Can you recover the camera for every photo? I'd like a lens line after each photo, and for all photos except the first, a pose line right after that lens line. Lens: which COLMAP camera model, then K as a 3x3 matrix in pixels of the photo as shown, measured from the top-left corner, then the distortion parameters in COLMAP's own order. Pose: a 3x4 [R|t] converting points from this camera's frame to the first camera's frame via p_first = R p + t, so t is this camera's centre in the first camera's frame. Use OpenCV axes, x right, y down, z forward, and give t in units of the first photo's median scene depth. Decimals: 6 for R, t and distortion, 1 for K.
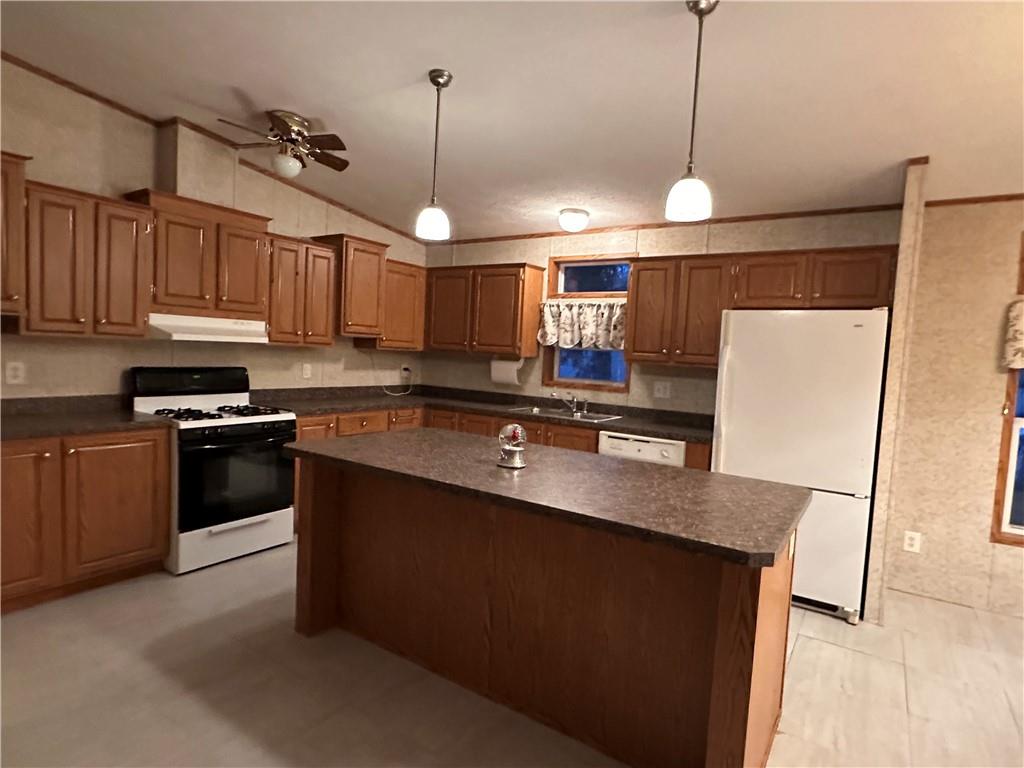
lens RADIAL K [[562.0, 0, 509.2], [0, 562.0, 388.1], [0, 0, 1]] dist [-0.004734, 0.001280]
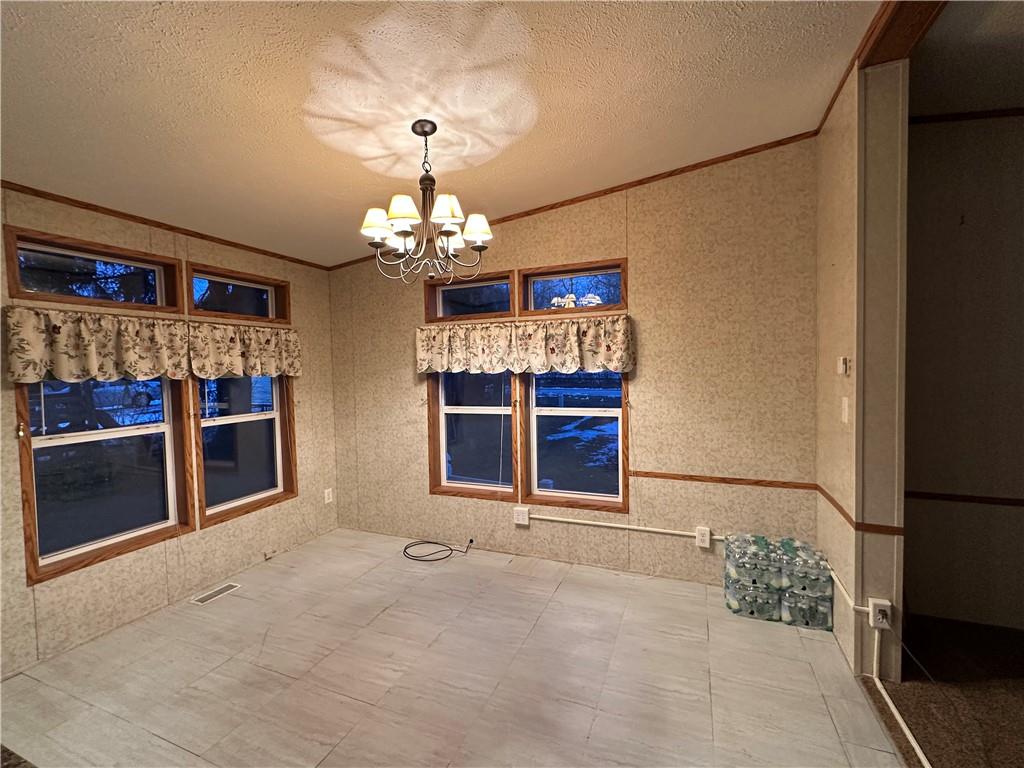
lens RADIAL K [[446.0, 0, 510.7], [0, 446.0, 383.2], [0, 0, 1]] dist [-0.002971, 0.000996]
pose [[-0.196897, -0.077145, 0.977384, 0.074234], [0.080502, 0.992261, 0.094537, -0.038476], [-0.977114, 0.097296, -0.189163, 0.379338]]
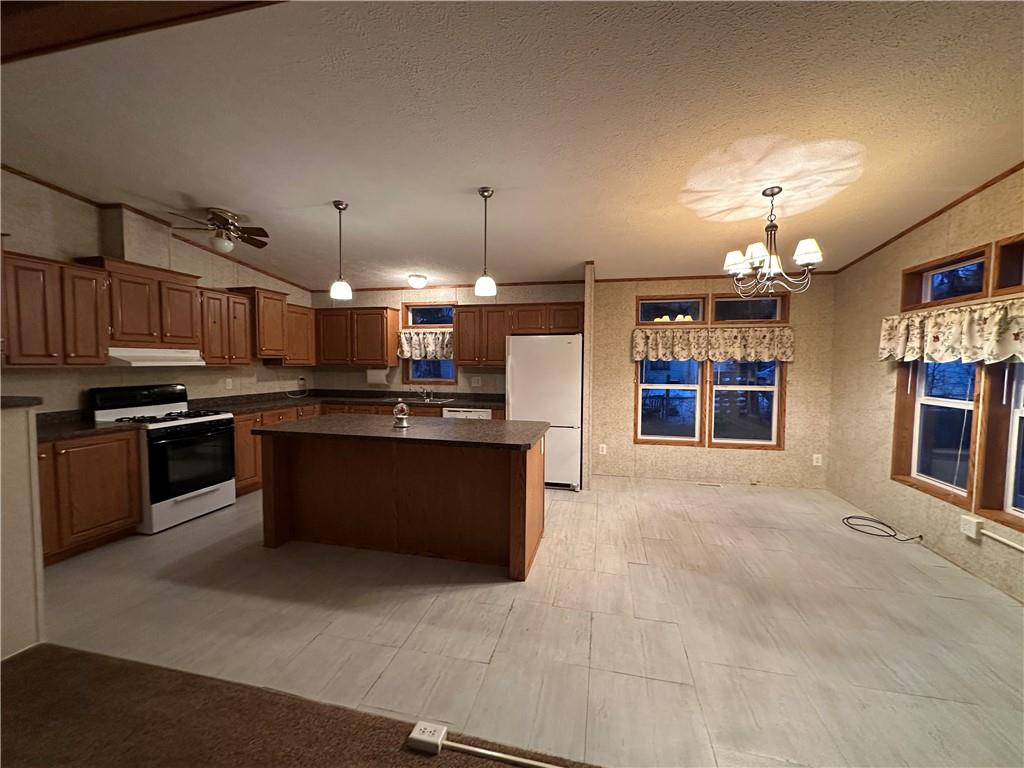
lens RADIAL K [[405.6, 0, 512.6], [0, 405.6, 382.2], [0, 0, 1]] dist [-0.003821, 0.000492]
pose [[0.932757, -0.062412, 0.355061, -0.084554], [0.065516, 0.997846, 0.003288, 0.010474], [-0.354502, 0.020196, 0.934837, -0.257562]]
